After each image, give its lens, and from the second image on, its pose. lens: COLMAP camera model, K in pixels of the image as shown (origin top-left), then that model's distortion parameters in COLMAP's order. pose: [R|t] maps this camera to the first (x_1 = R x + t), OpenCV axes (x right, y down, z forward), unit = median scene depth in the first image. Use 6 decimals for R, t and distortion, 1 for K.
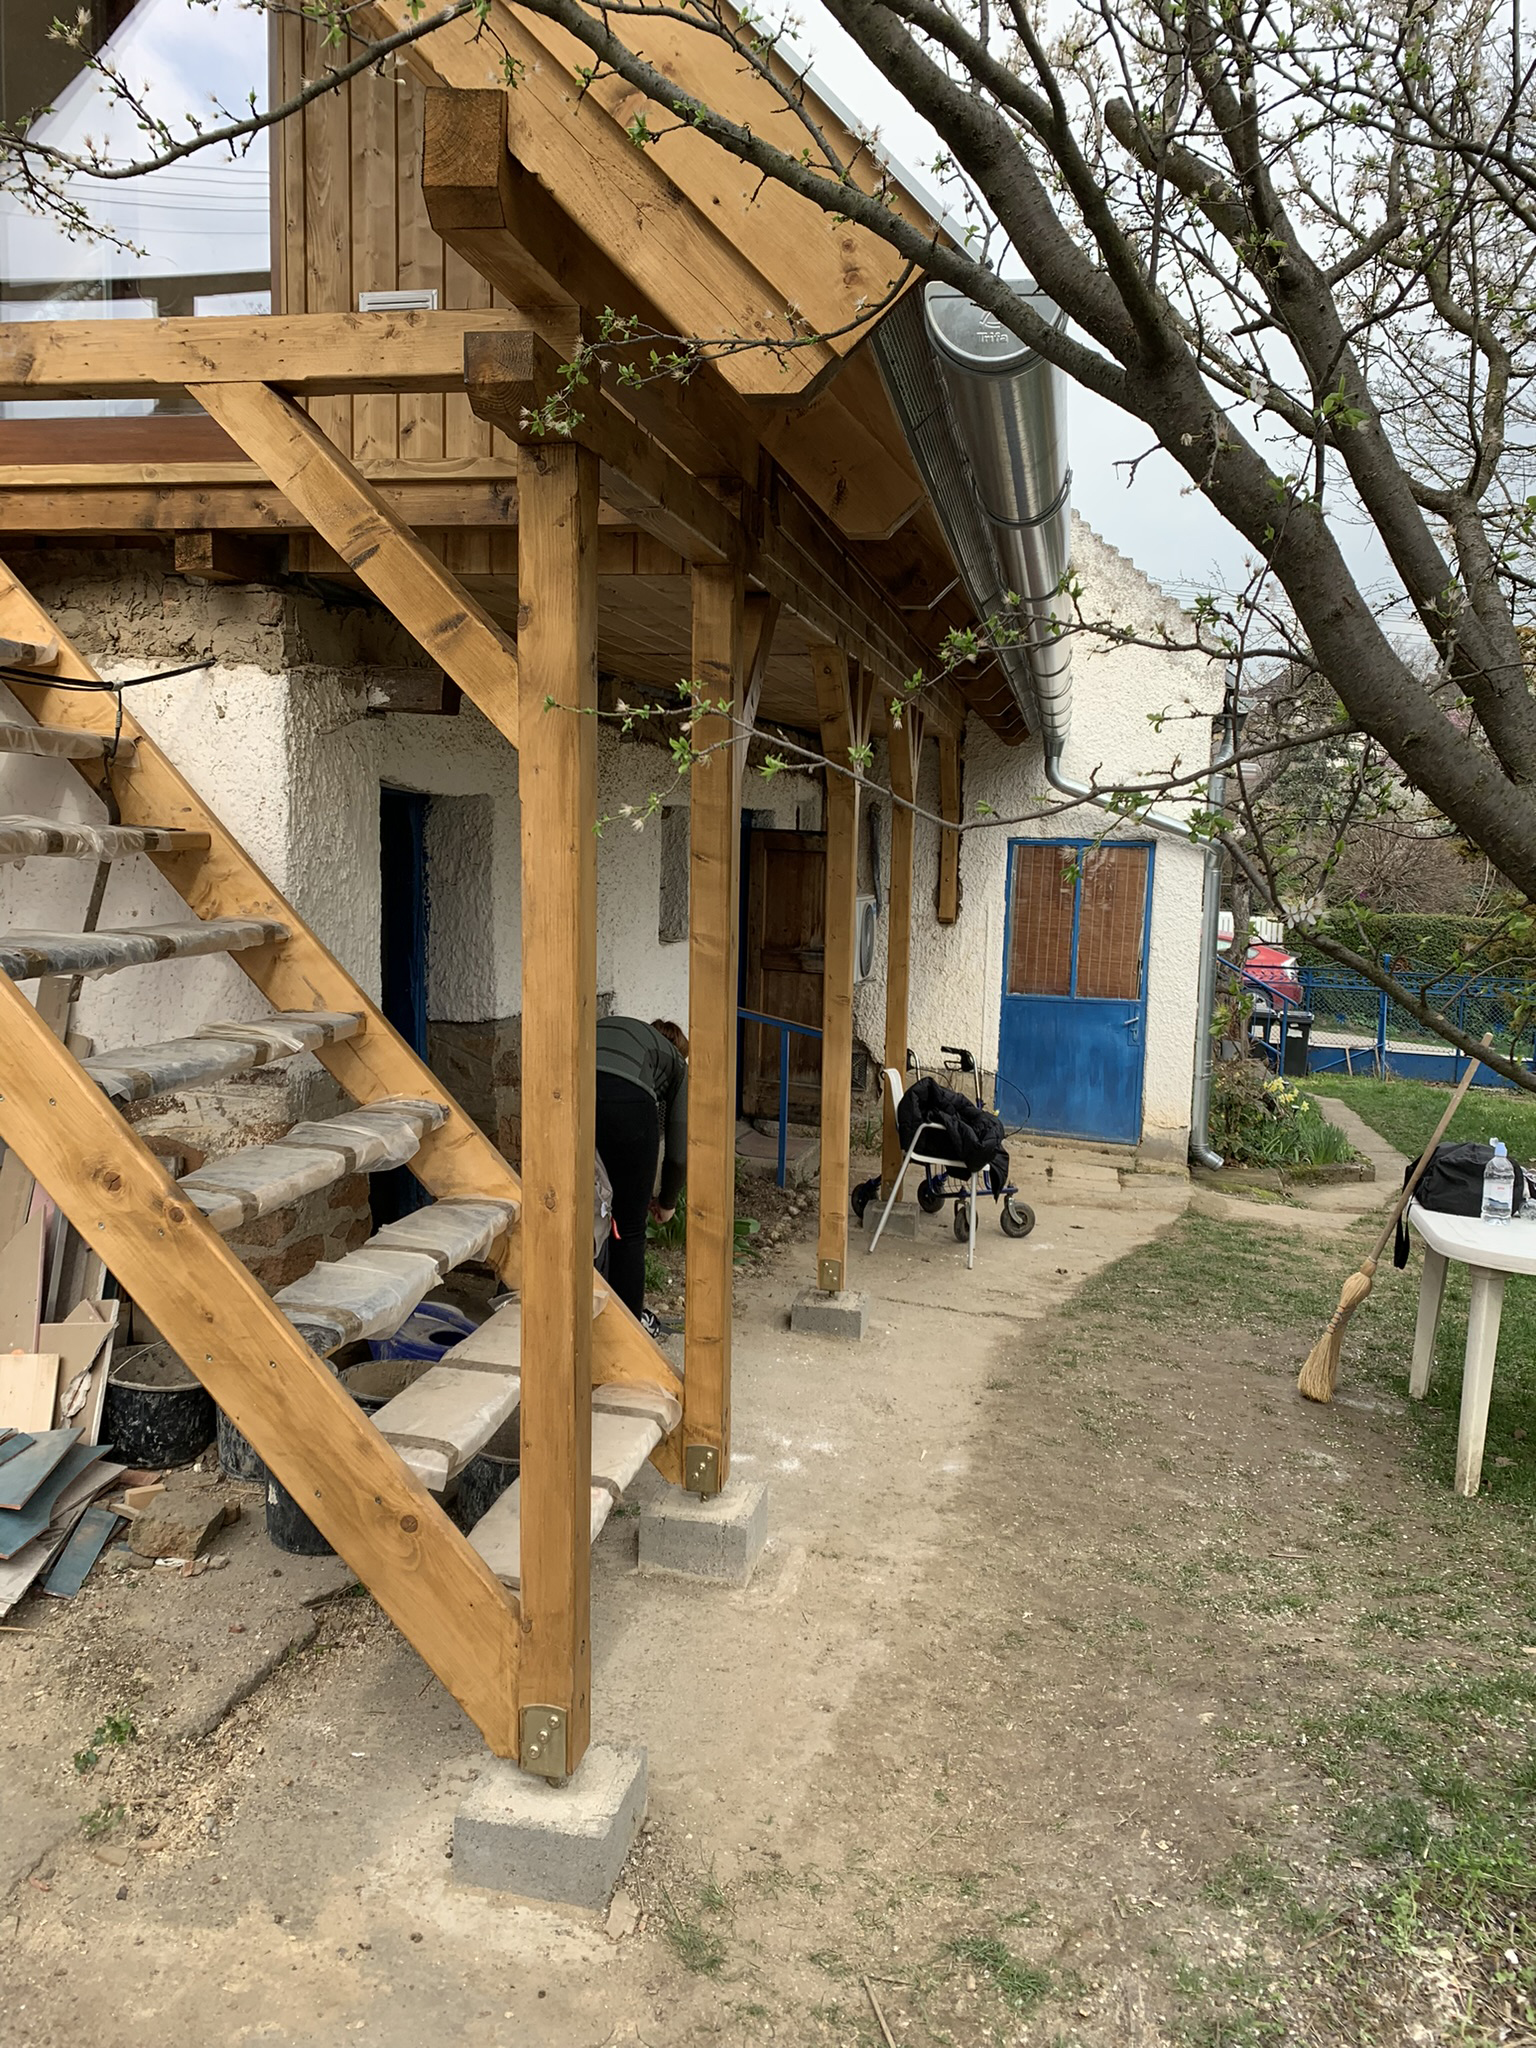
lens RADIAL K [[1531.7, 0, 747.7], [0, 1531.7, 1006.4], [0, 0, 1]] dist [0.015072, -0.016811]
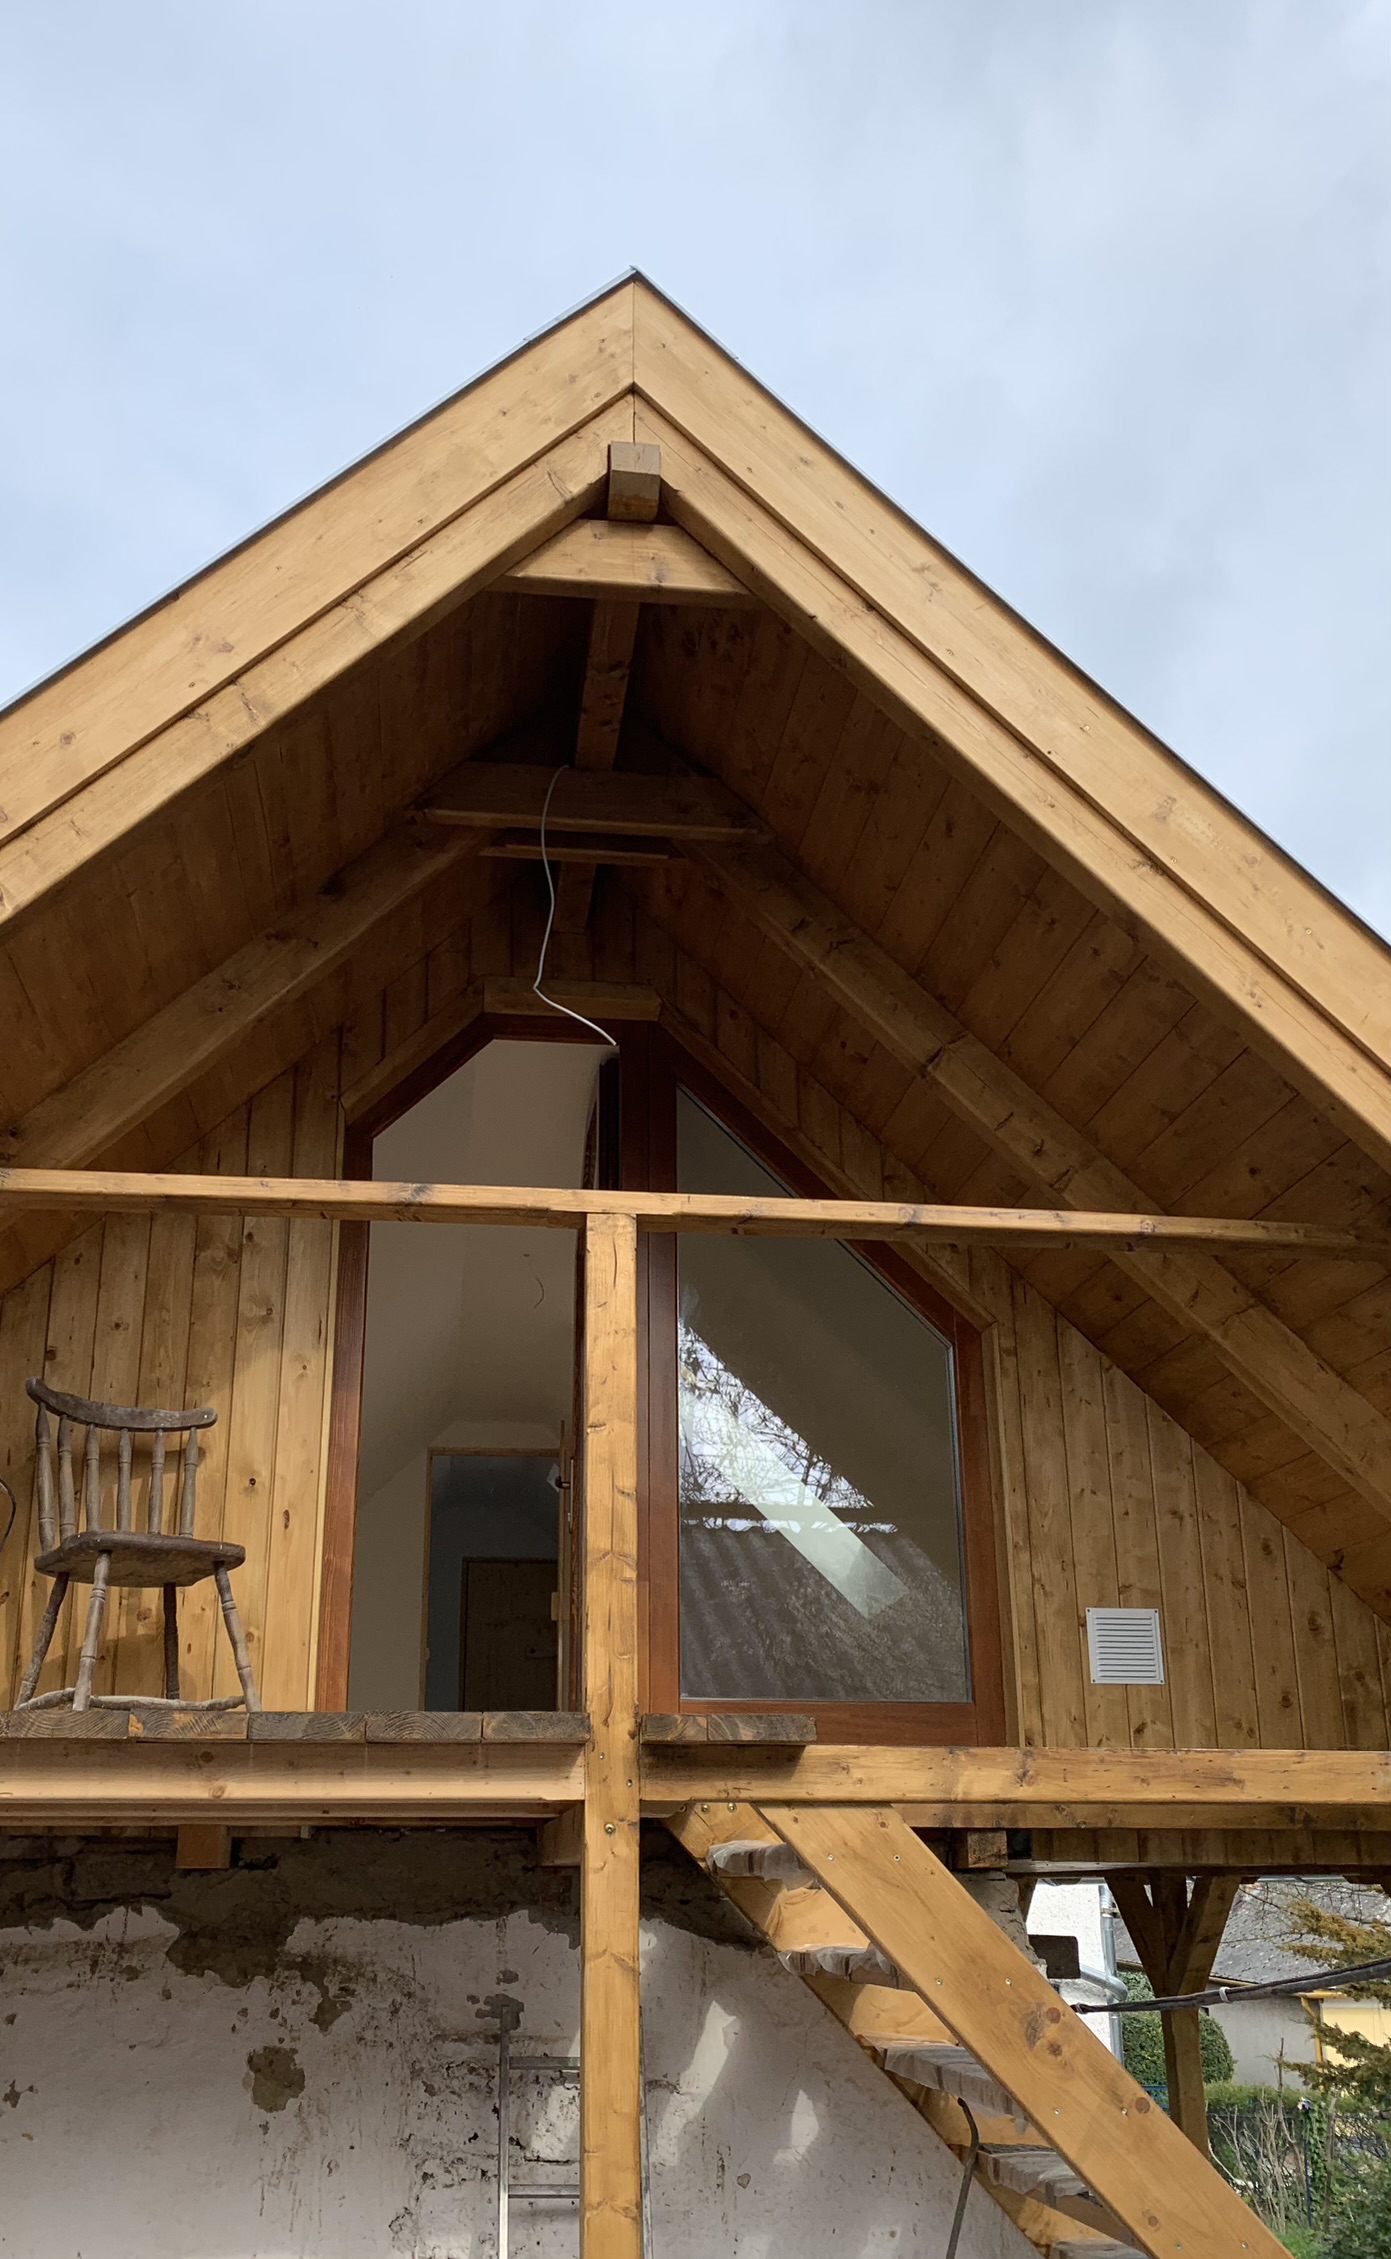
lens RADIAL K [[1715.4, 0, 662.0], [0, 1715.4, 1377.5], [0, 0, 1]] dist [0.004062, -0.004184]
pose [[0.953855, 0.064523, 0.293253, -1.036666], [0.058388, 0.918140, -0.391931, -0.164445], [-0.294536, 0.390968, 0.872005, -0.074088]]
